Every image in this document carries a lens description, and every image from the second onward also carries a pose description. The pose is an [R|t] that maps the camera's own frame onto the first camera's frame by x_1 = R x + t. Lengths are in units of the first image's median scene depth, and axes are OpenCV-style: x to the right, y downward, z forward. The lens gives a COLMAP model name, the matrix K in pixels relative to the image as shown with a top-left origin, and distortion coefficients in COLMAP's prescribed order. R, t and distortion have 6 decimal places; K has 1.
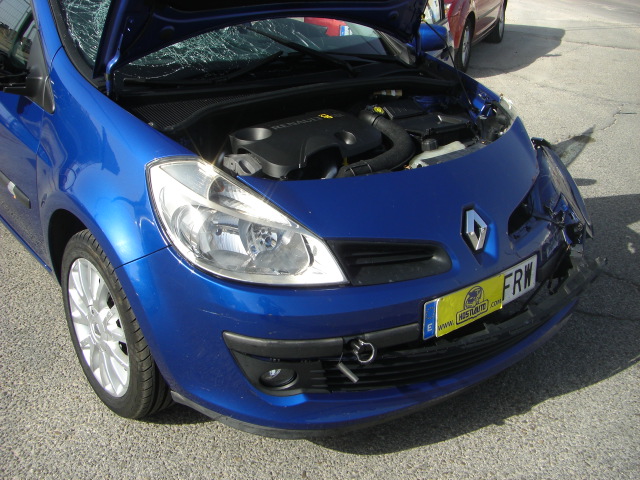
lens RADIAL K [[723.6, 0, 308.1], [0, 723.6, 206.0], [0, 0, 1]] dist [-0.202915, 0.201584]
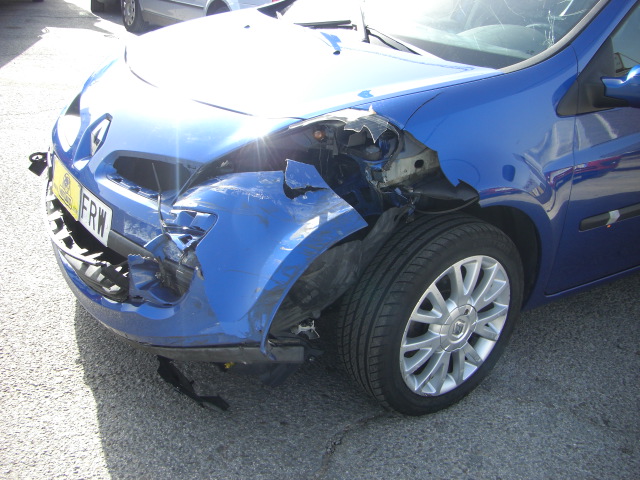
lens RADIAL K [[723.6, 0, 308.1], [0, 723.6, 206.0], [0, 0, 1]] dist [-0.202915, 0.201584]
pose [[-0.065882, 0.308508, -0.948937, 1.214607], [-0.459654, 0.834708, 0.303284, -0.335168], [0.885651, 0.456164, 0.086815, 1.208205]]
